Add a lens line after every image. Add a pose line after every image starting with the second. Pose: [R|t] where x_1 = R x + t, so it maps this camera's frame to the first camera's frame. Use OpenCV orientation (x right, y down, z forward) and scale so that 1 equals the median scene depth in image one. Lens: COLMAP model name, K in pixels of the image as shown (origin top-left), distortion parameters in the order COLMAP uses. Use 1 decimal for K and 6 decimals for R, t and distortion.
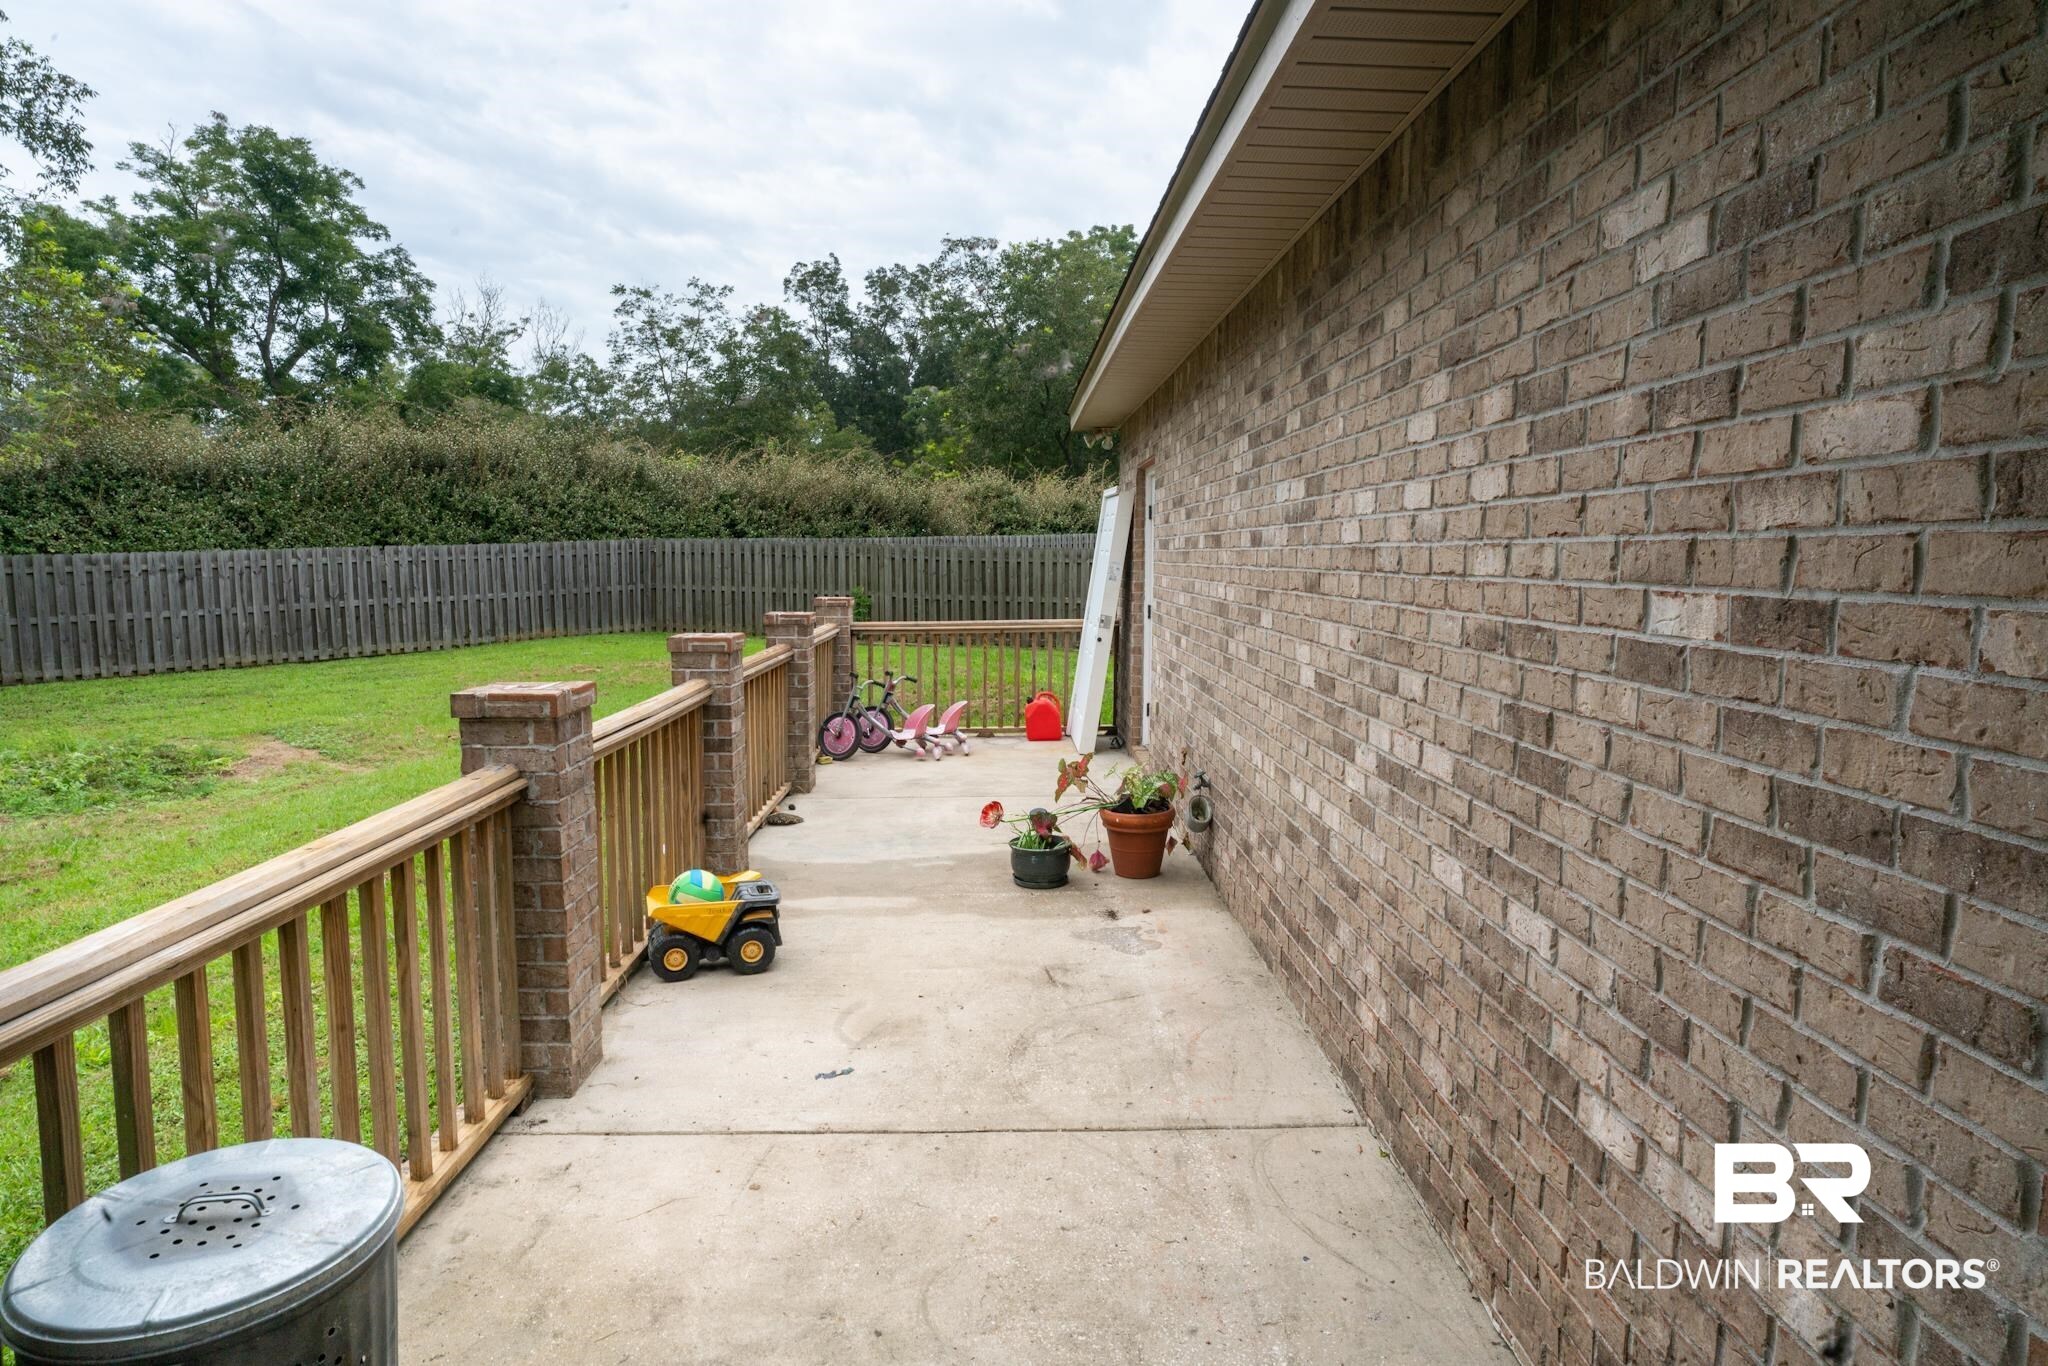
lens RADIAL K [[1117.9, 0, 1025.8], [0, 1117.9, 679.6], [0, 0, 1]] dist [-0.004067, 0.000132]
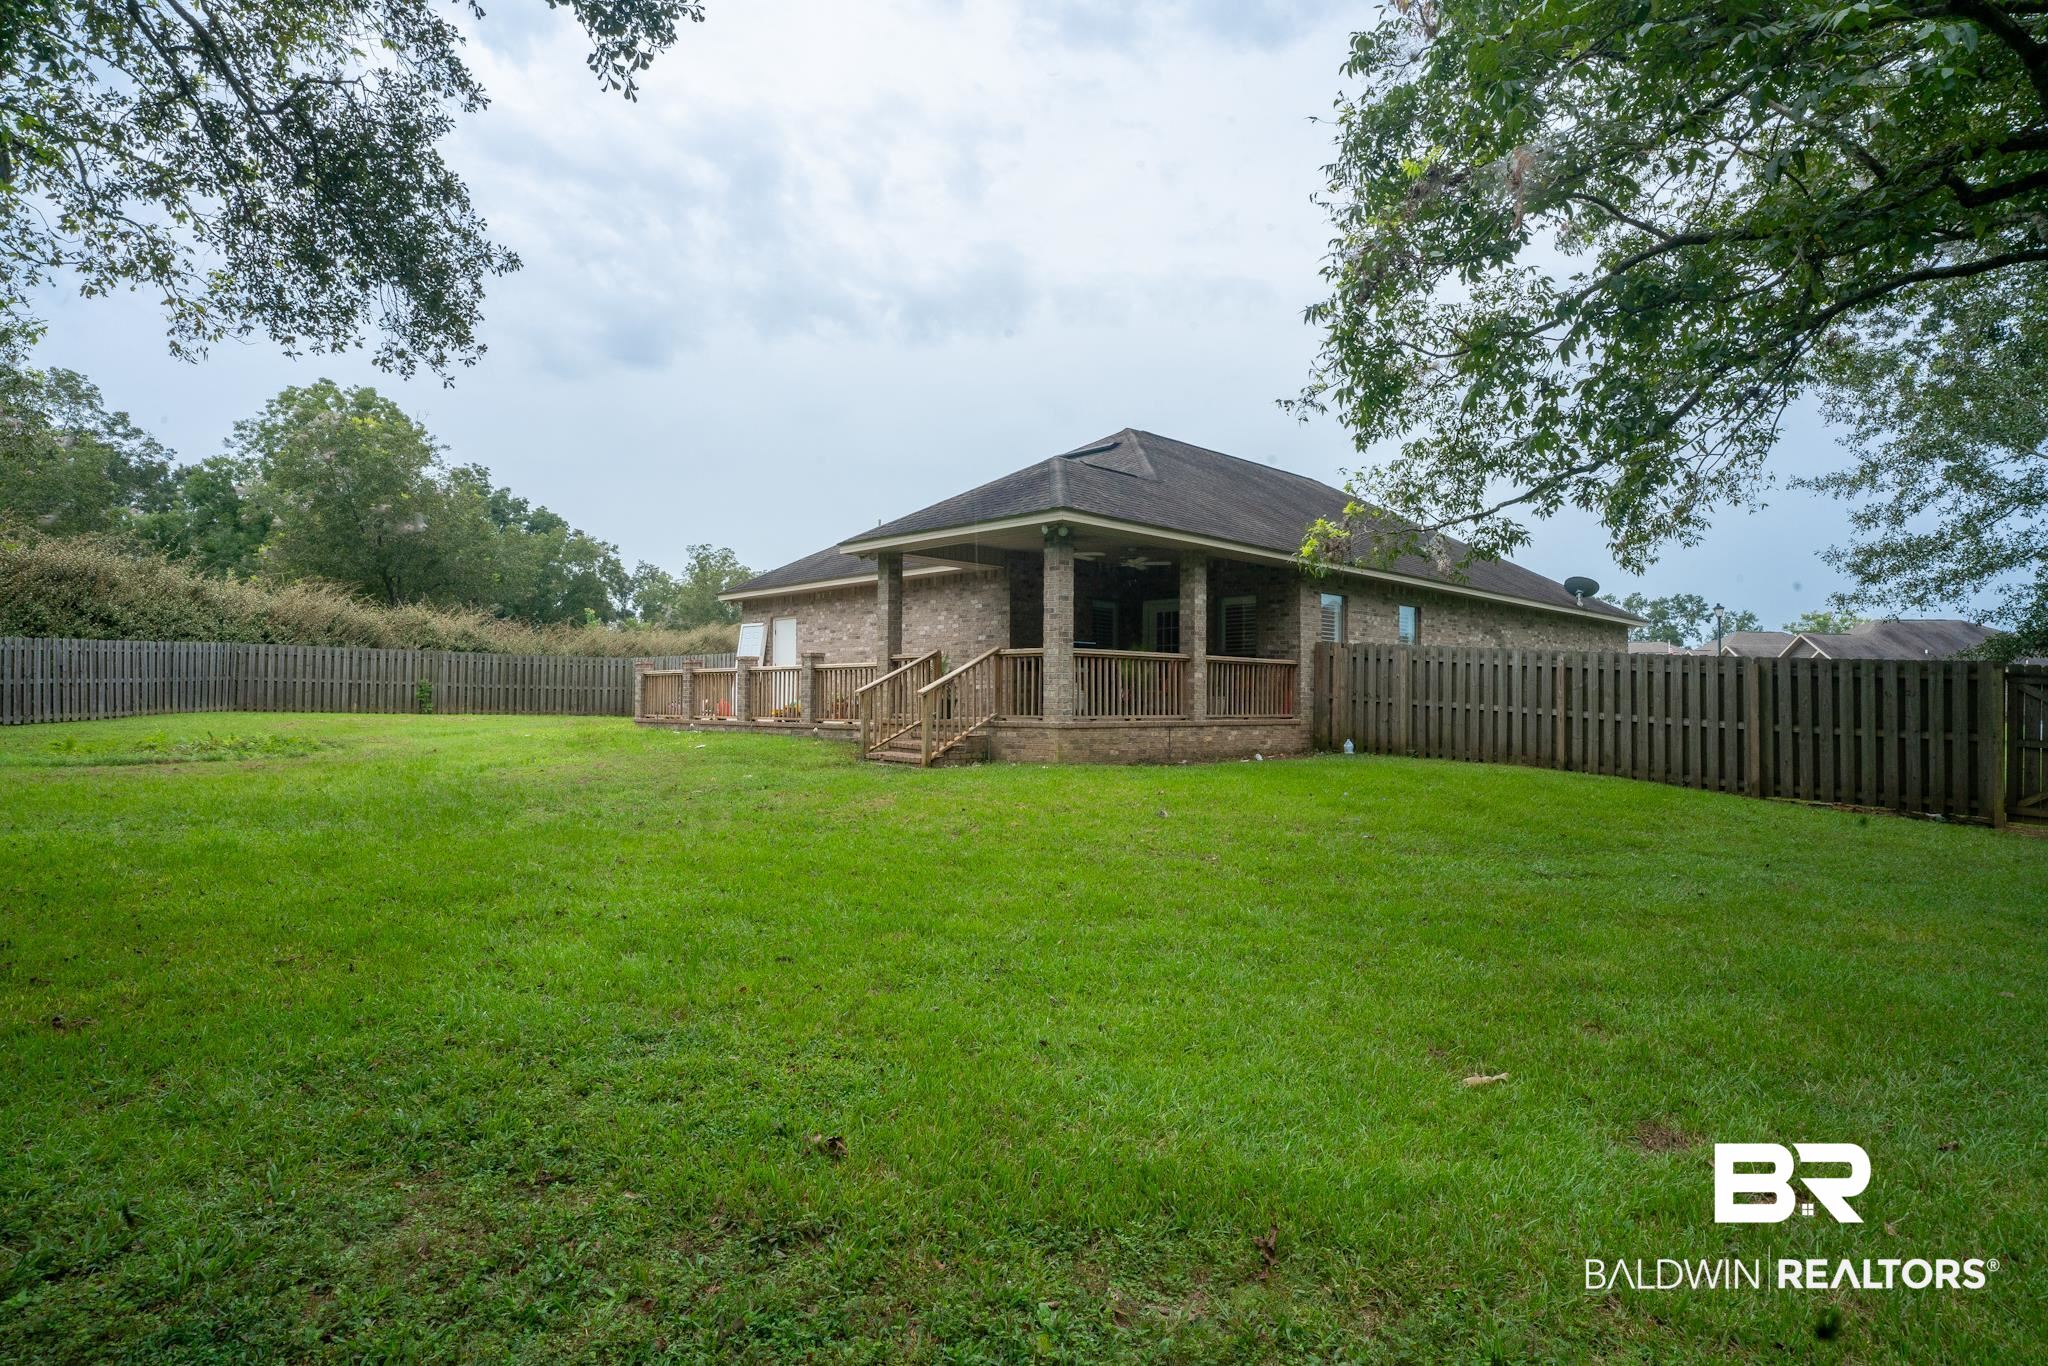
lens RADIAL K [[1117.9, 0, 1024.9], [0, 1117.9, 689.6], [0, 0, 1]] dist [-0.004067, 0.000132]
pose [[0.728145, 0.008516, 0.685370, -0.605091], [0.077396, 0.992506, -0.094558, 0.139454], [-0.681039, 0.121897, 0.722030, -0.652869]]
